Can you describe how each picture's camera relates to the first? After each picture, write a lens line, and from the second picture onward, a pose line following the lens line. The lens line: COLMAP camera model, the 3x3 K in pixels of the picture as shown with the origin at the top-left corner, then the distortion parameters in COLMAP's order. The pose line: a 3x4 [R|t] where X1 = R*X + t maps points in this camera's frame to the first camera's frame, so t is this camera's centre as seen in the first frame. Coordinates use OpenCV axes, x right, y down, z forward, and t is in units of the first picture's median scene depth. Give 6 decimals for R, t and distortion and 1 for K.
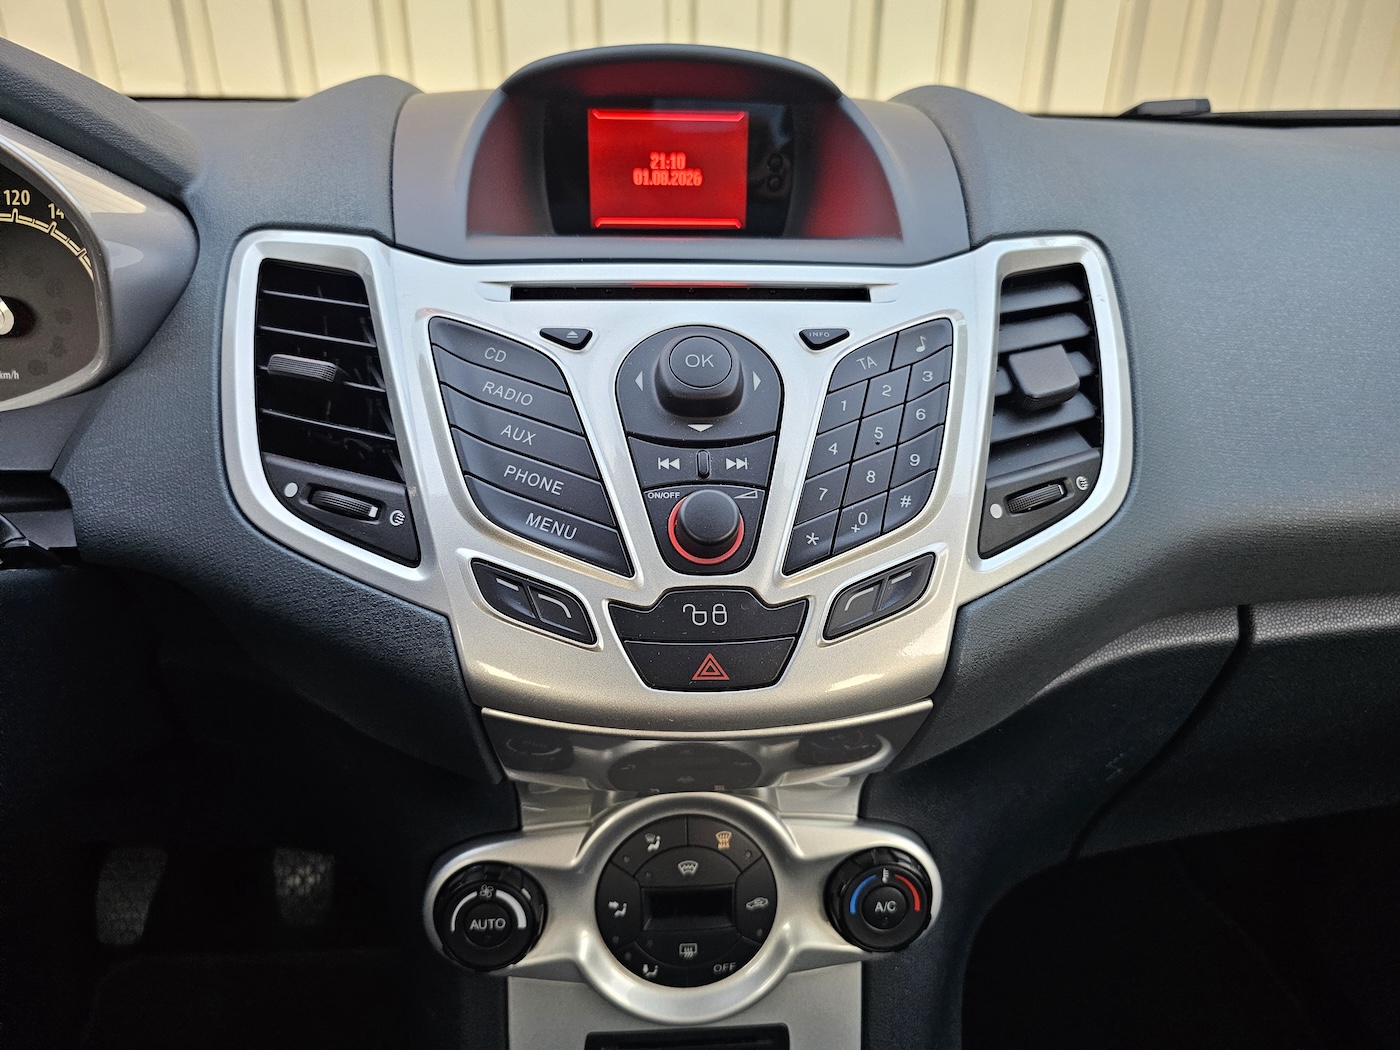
lens RADIAL K [[956.6, 0, 688.8], [0, 956.6, 534.1], [0, 0, 1]] dist [0.022910, -0.043835]
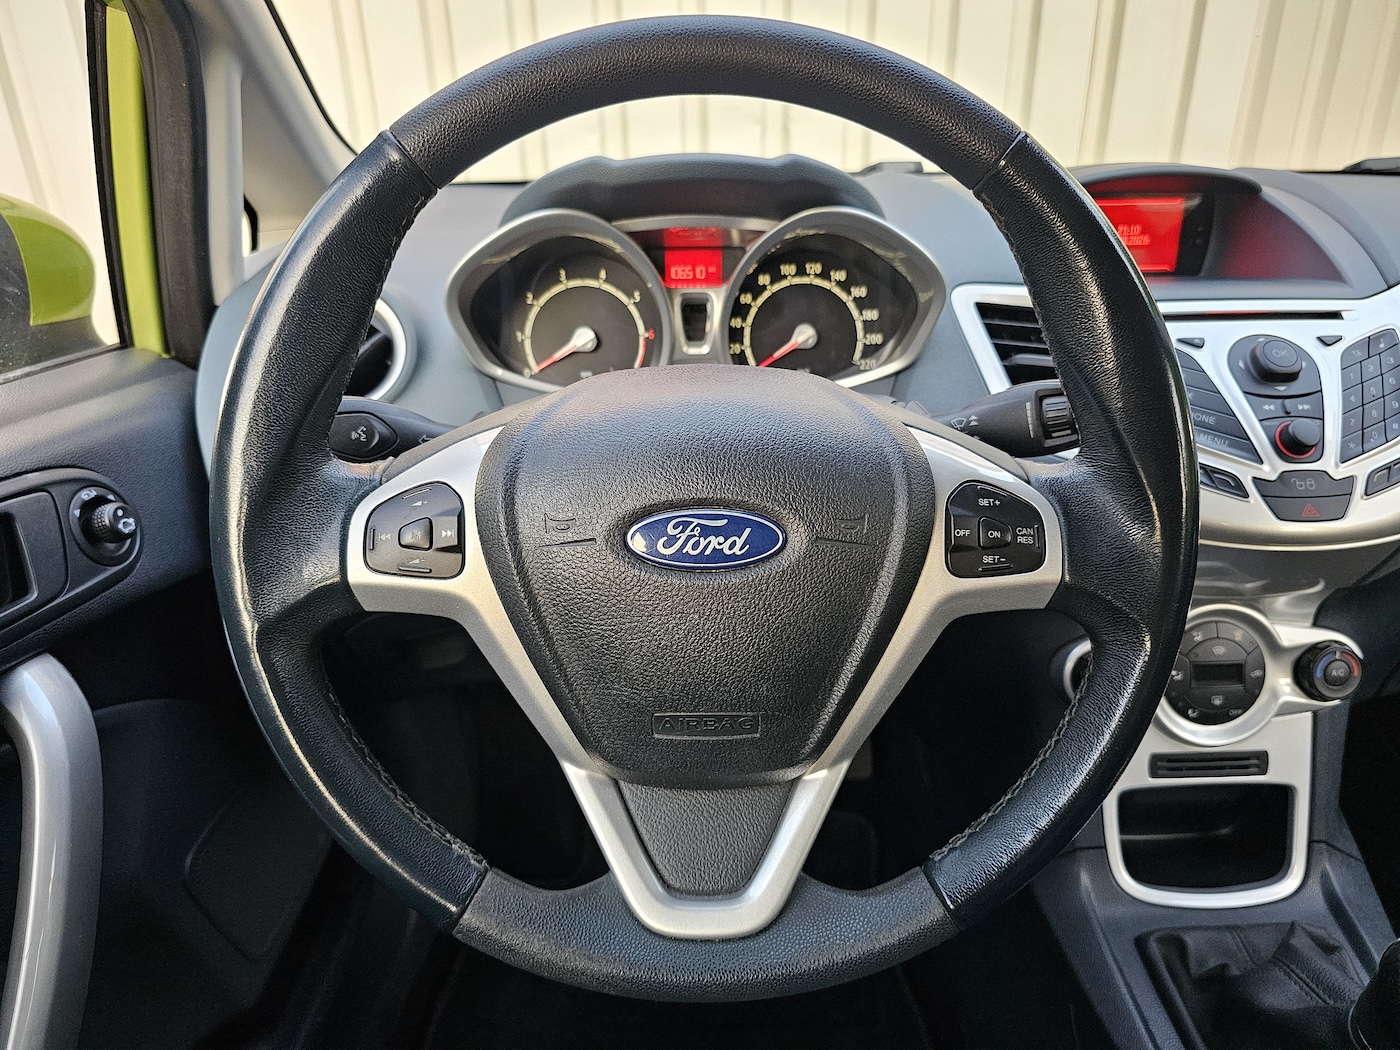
lens RADIAL K [[949.5, 0, 700.0], [0, 949.5, 525.0], [0, 0, 1]] dist [0.038850, -0.035988]
pose [[0.999327, -0.008675, -0.035647, -0.861794], [0.008035, 0.999804, -0.018067, 0.147127], [0.035797, 0.017768, 0.999201, -0.744563]]
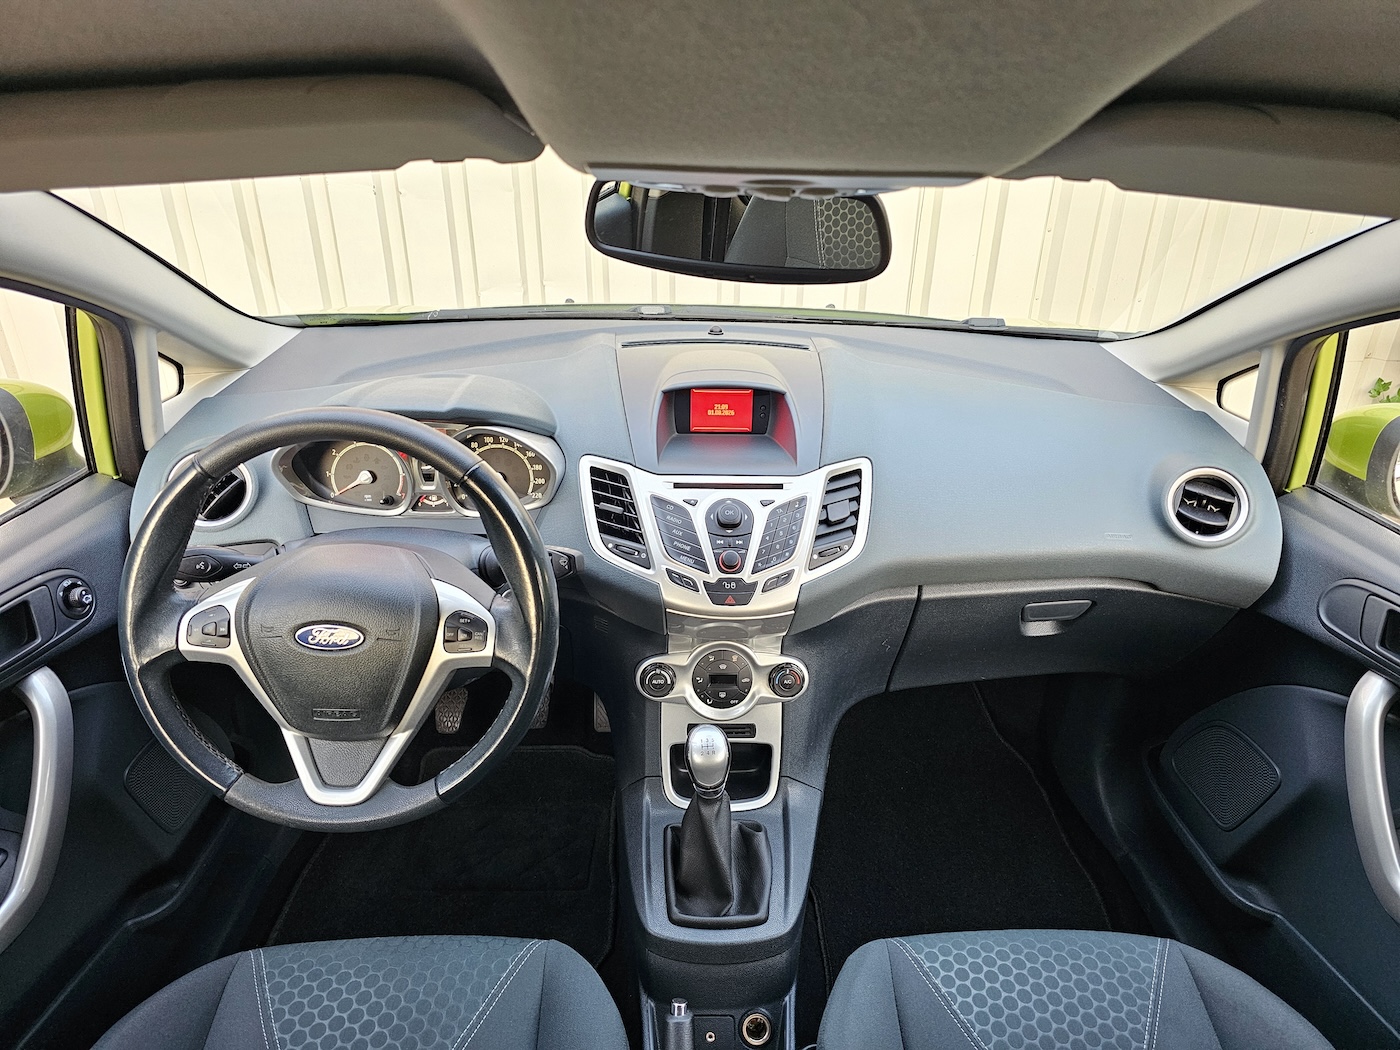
lens RADIAL K [[933.2, 0, 702.6], [0, 933.2, 522.3], [0, 0, 1]] dist [0.083483, -0.062677]
pose [[0.999295, 0.023258, -0.029459, 0.011780], [-0.022306, 0.999231, 0.032238, -0.203906], [0.030186, -0.031559, 0.999046, -1.944058]]
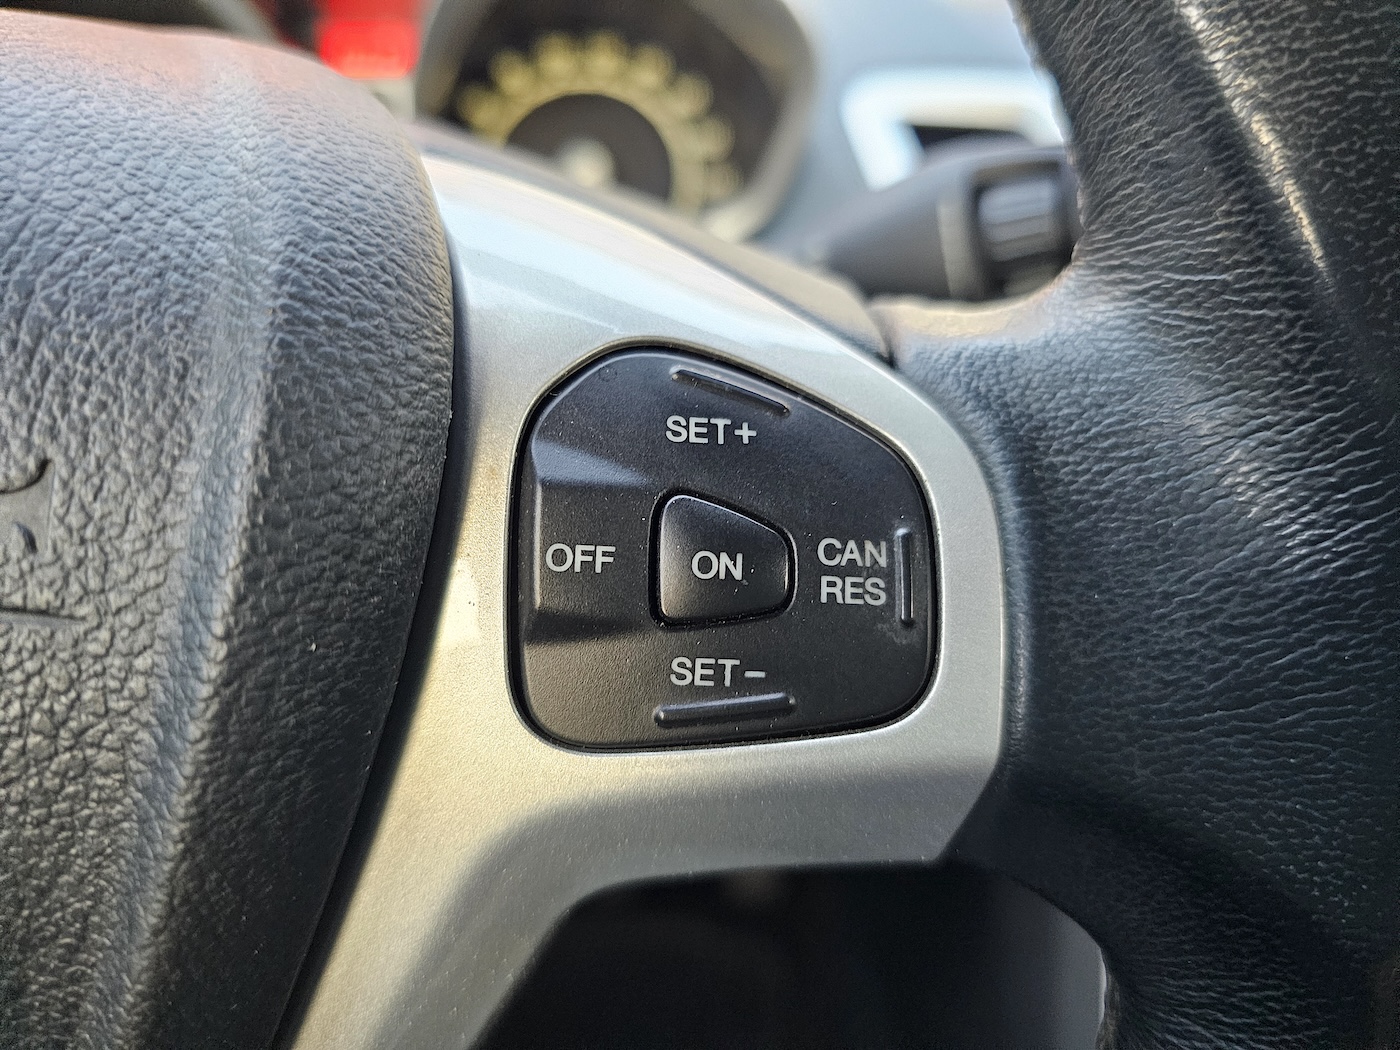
lens RADIAL K [[948.2, 0, 691.4], [0, 948.2, 517.4], [0, 0, 1]] dist [0.042237, -0.039194]
pose [[0.999558, 0.008507, -0.028490, -0.601499], [-0.008493, 0.999964, 0.000588, 0.130234], [0.028494, -0.000346, 0.999594, -0.002174]]
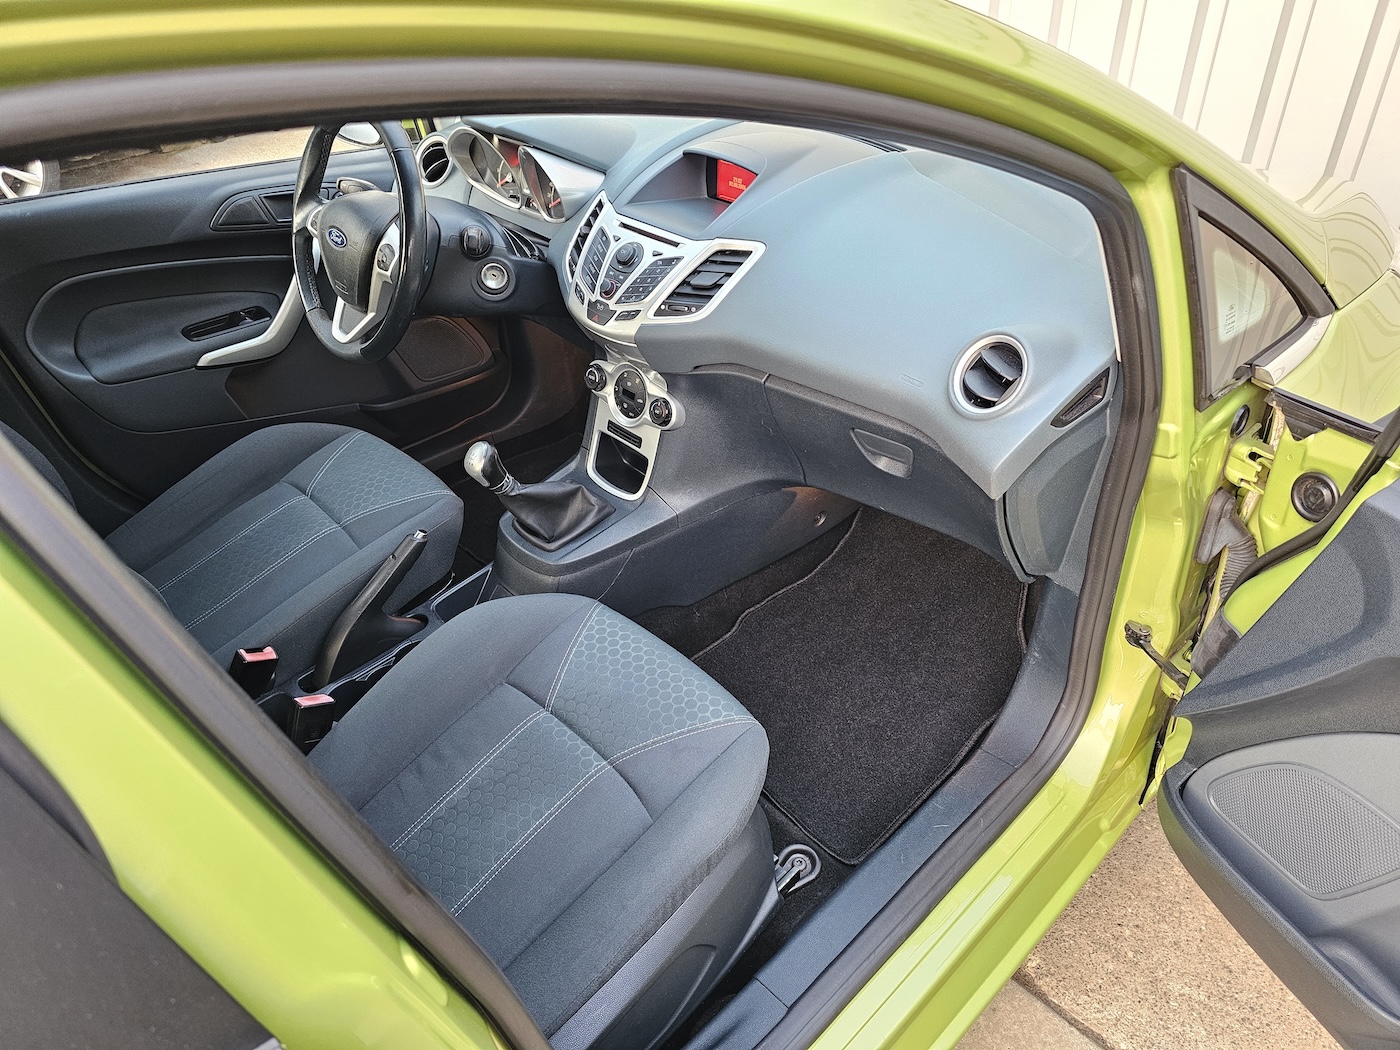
lens RADIAL K [[933.2, 0, 702.6], [0, 933.2, 522.3], [0, 0, 1]] dist [0.083483, -0.062677]
pose [[0.640614, 0.431194, -0.635362, 2.788271], [-0.284638, 0.901843, 0.325053, -0.450578], [0.713158, -0.027385, 0.700468, -1.418842]]
